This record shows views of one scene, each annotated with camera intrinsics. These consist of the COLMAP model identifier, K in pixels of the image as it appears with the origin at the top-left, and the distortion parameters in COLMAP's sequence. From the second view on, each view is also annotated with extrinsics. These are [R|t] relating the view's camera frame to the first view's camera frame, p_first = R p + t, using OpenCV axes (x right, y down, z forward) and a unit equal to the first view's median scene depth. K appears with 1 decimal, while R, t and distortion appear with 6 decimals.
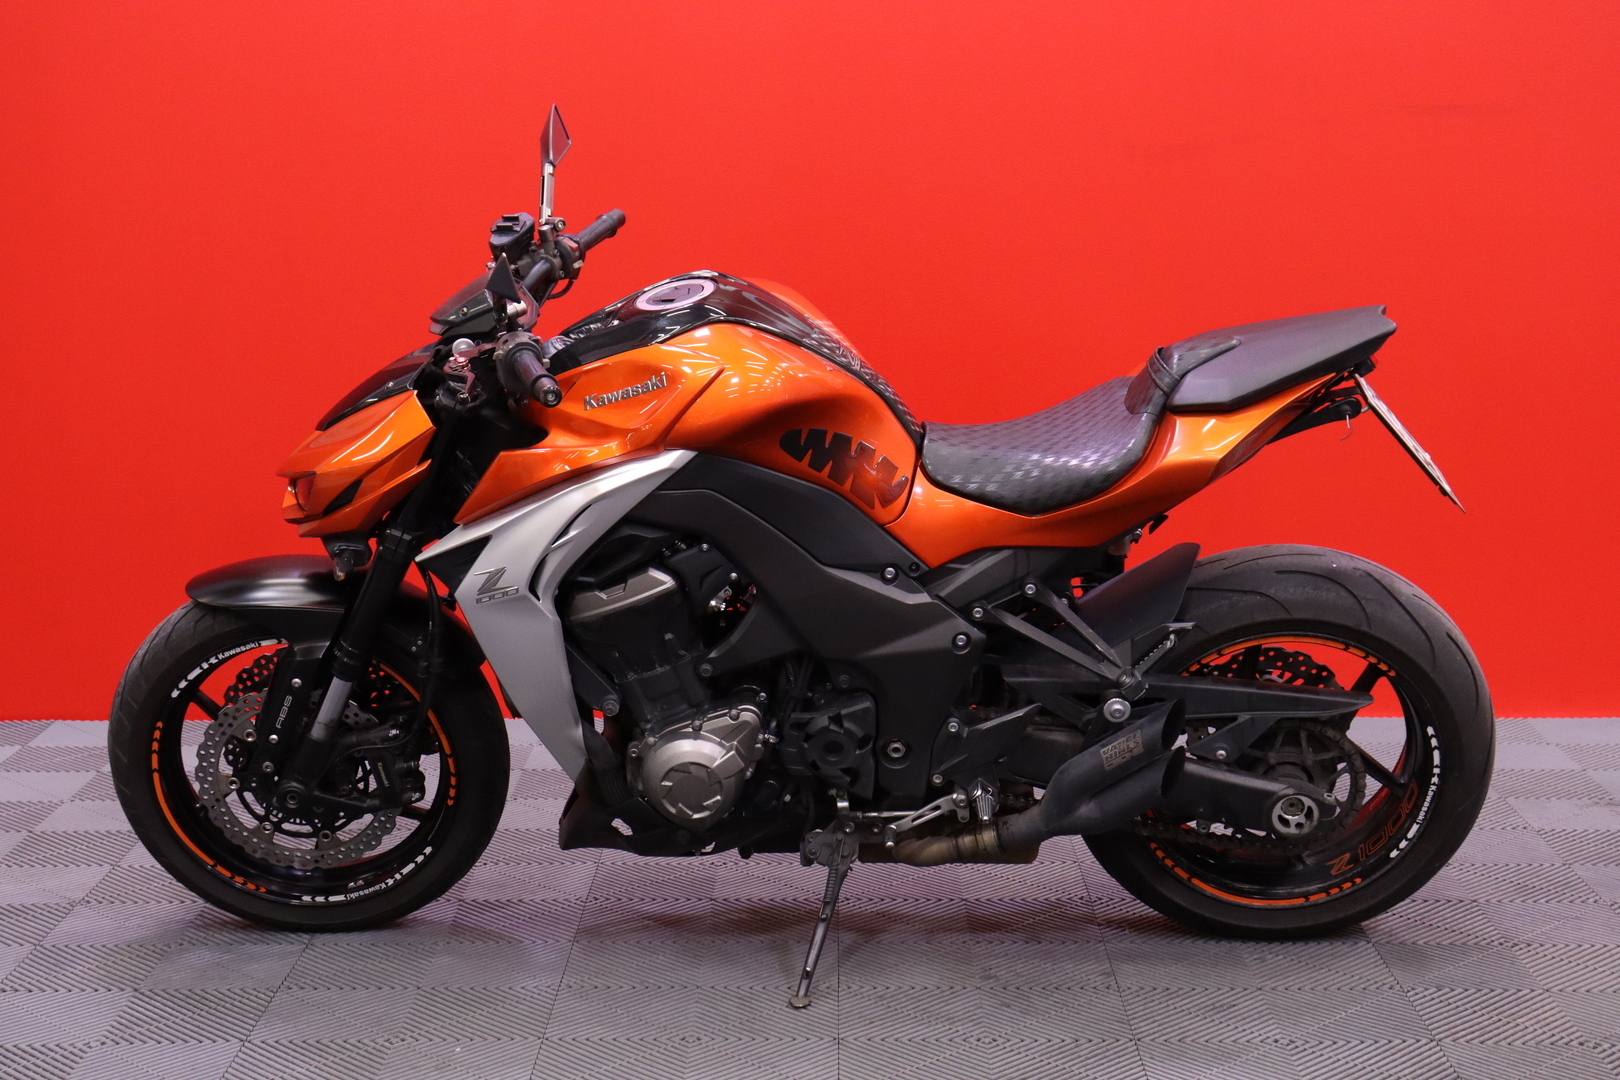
lens RADIAL K [[2533.8, 0, 808.4], [0, 2533.8, 536.1], [0, 0, 1]] dist [0.067418, 0.000000]
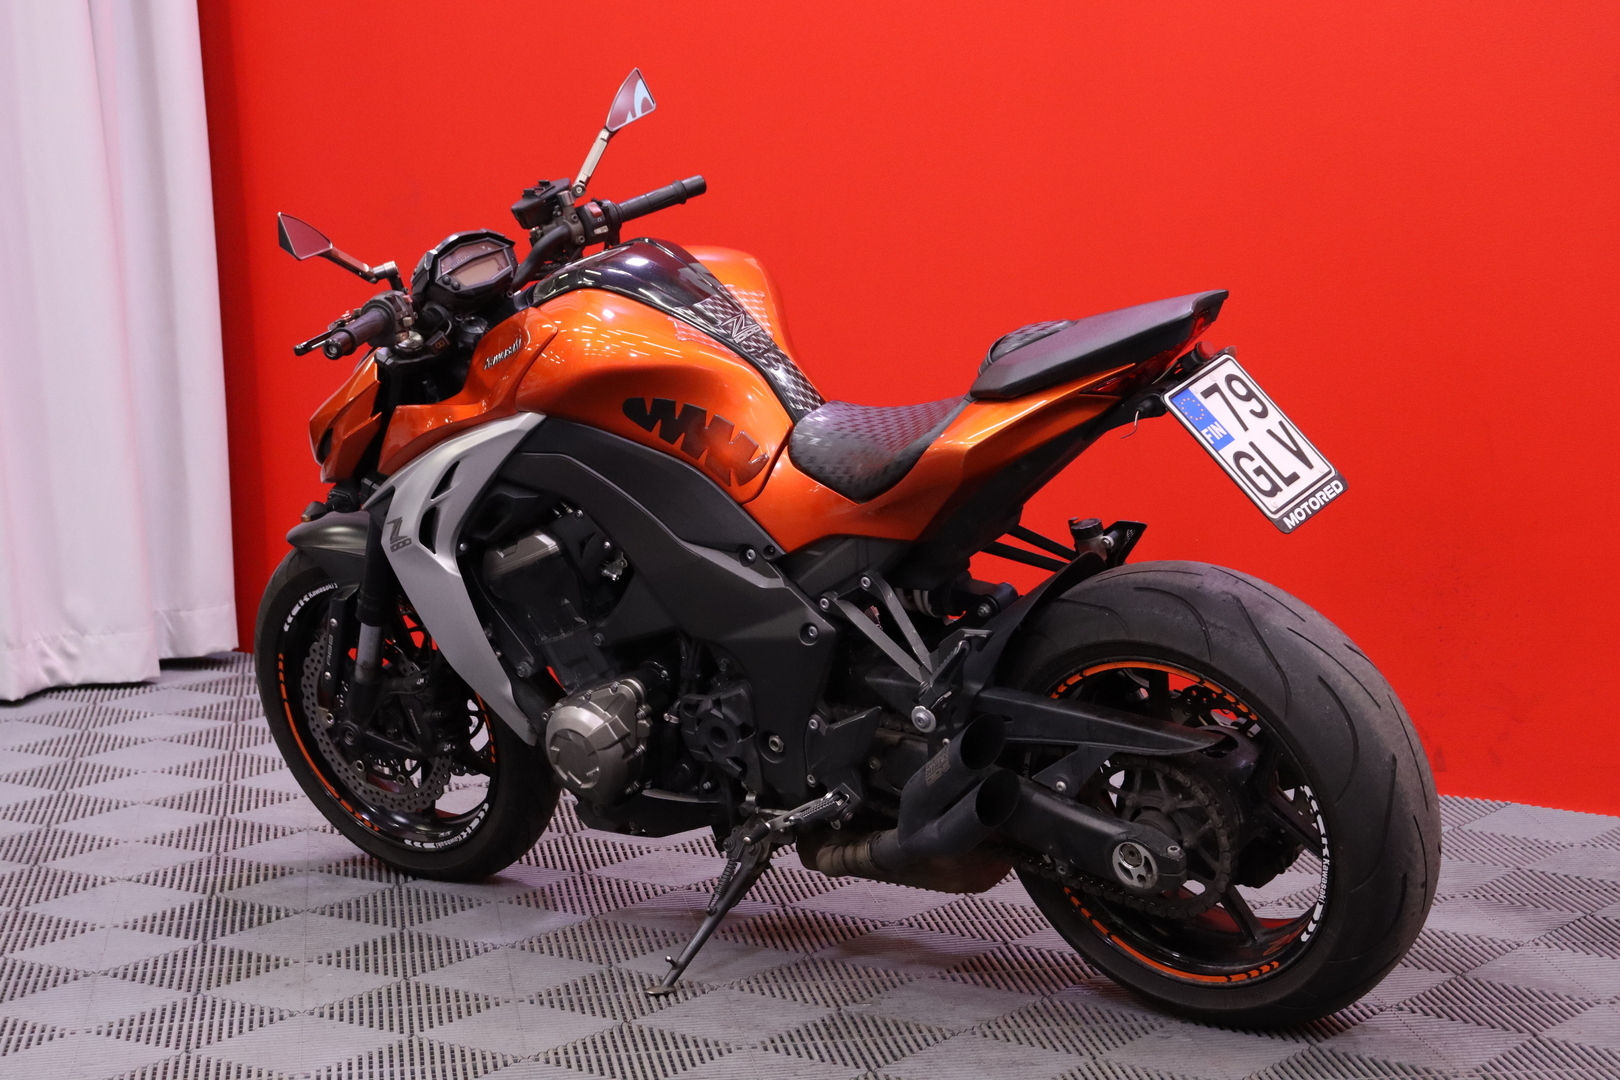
lens RADIAL K [[3305.9, 0, 811.0], [0, 3305.9, 543.9], [0, 0, 1]] dist [0.264683, 0.000000]
pose [[0.811879, 0.070169, -0.579593, 0.770500], [-0.083418, 0.996507, 0.003793, 0.003910], [0.577835, 0.045269, 0.814897, -0.007838]]
